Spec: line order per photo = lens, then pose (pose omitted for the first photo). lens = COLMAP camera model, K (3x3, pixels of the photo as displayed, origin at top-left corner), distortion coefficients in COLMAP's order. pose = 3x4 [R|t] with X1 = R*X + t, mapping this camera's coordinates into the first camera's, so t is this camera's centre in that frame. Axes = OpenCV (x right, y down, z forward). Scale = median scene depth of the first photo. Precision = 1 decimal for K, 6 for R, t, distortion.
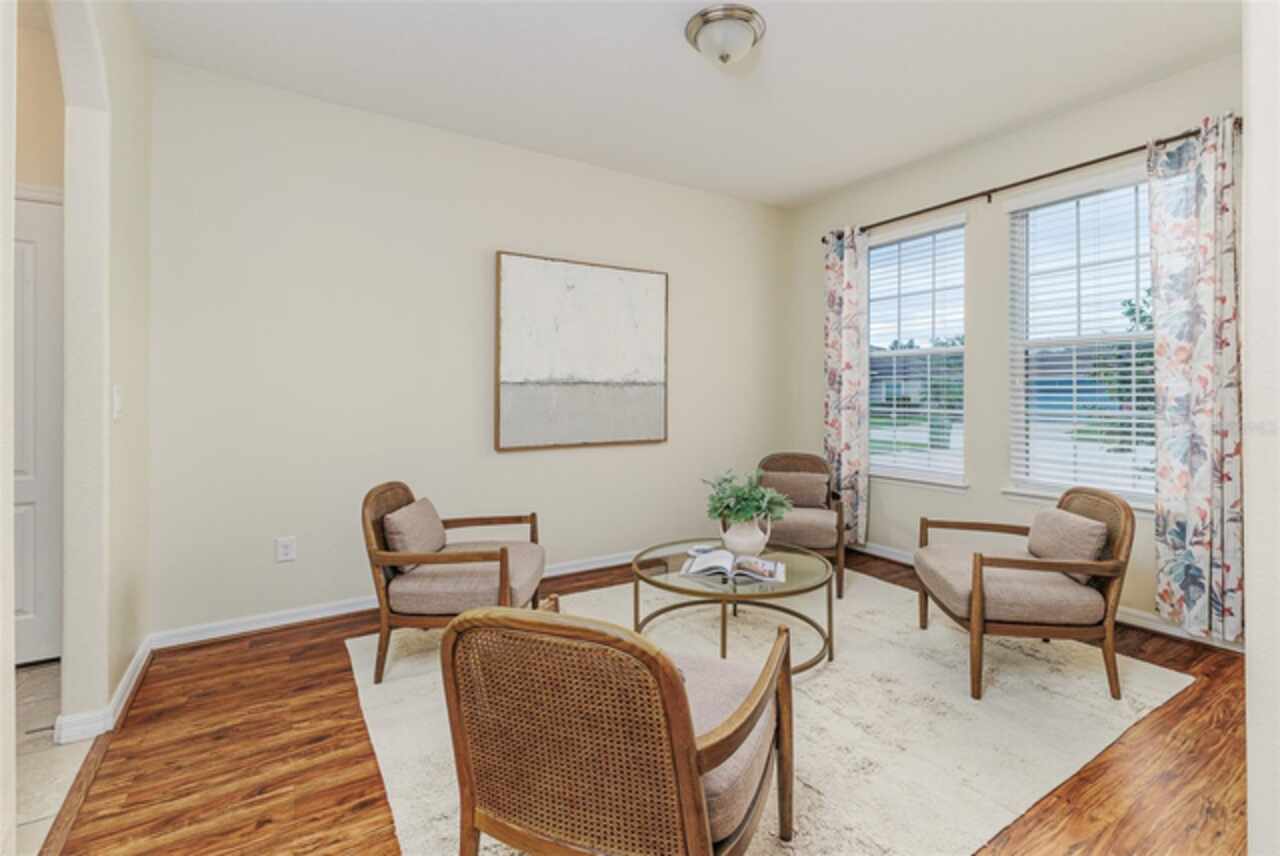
lens RADIAL K [[568.7, 0, 639.0], [0, 568.7, 393.5], [0, 0, 1]] dist [0.000617, 0.000058]
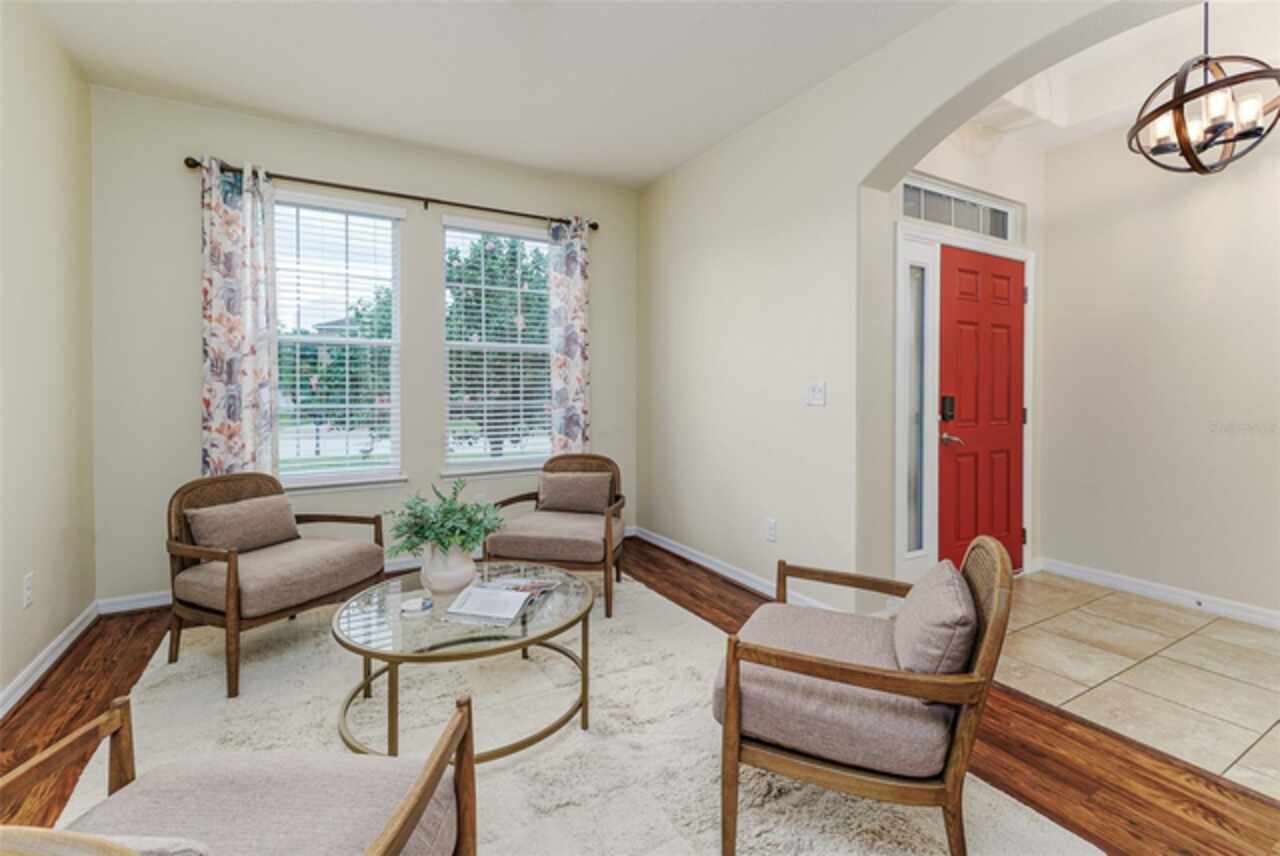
lens RADIAL K [[568.7, 0, 639.0], [0, 568.7, 393.5], [0, 0, 1]] dist [0.000617, 0.000058]
pose [[0.035905, -0.005502, 0.999340, -0.412517], [-0.001716, 0.999983, 0.005567, 0.004232], [-0.999354, -0.001914, 0.035895, 0.523290]]
